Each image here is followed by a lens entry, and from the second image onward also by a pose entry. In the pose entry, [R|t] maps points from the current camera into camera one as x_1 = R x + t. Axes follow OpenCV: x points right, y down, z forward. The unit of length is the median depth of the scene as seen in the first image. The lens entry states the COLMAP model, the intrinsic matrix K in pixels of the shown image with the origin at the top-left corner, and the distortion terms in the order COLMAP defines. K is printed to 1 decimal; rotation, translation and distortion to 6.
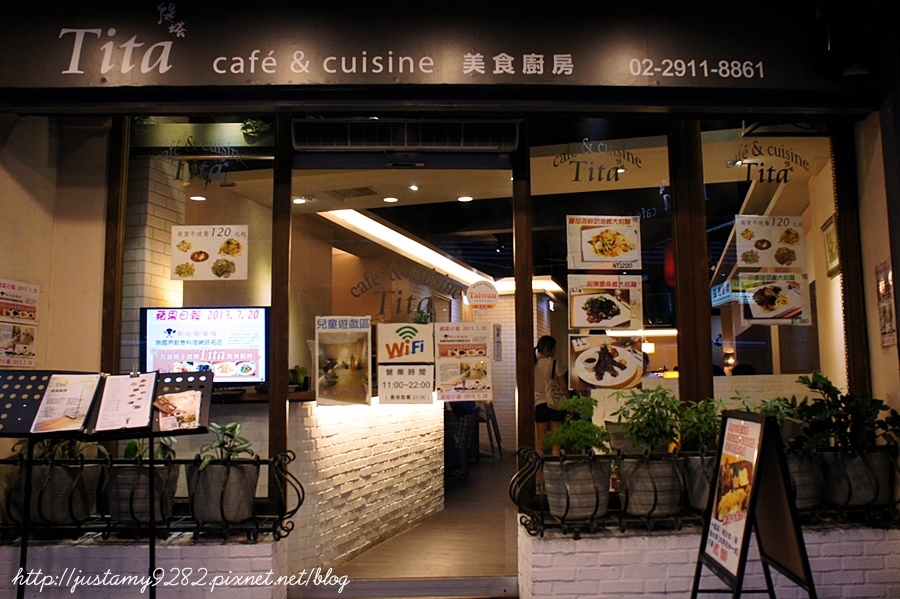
lens RADIAL K [[779.8, 0, 451.0], [0, 779.8, 300.9], [0, 0, 1]] dist [-0.004533, -0.000238]
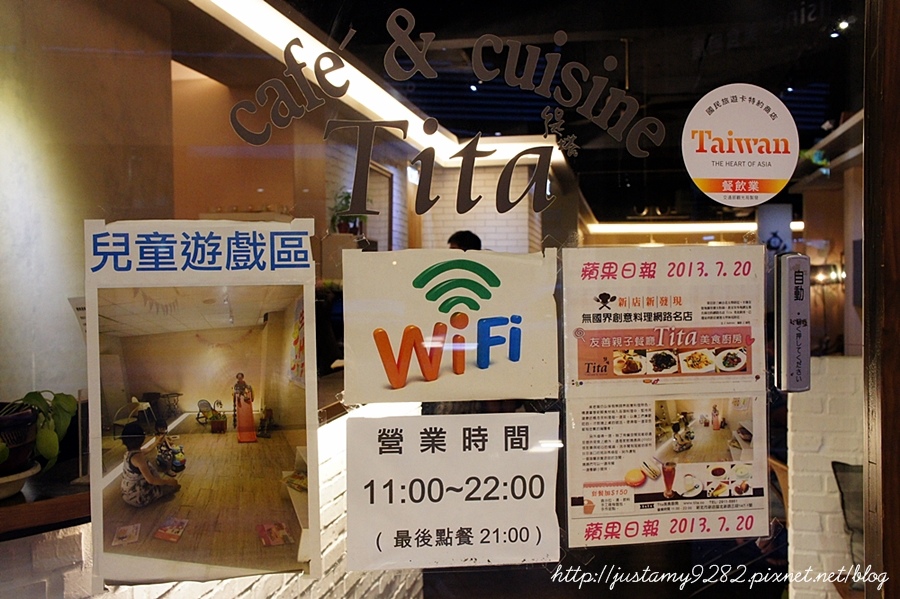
lens RADIAL K [[984.7, 0, 448.6], [0, 984.7, 297.8], [0, 0, 1]] dist [0.010529, 0.000000]
pose [[0.995885, 0.000570, 0.090620, -0.088691], [-0.011552, 0.992621, 0.120709, 0.005649], [-0.089882, -0.121259, 0.988543, 0.683139]]
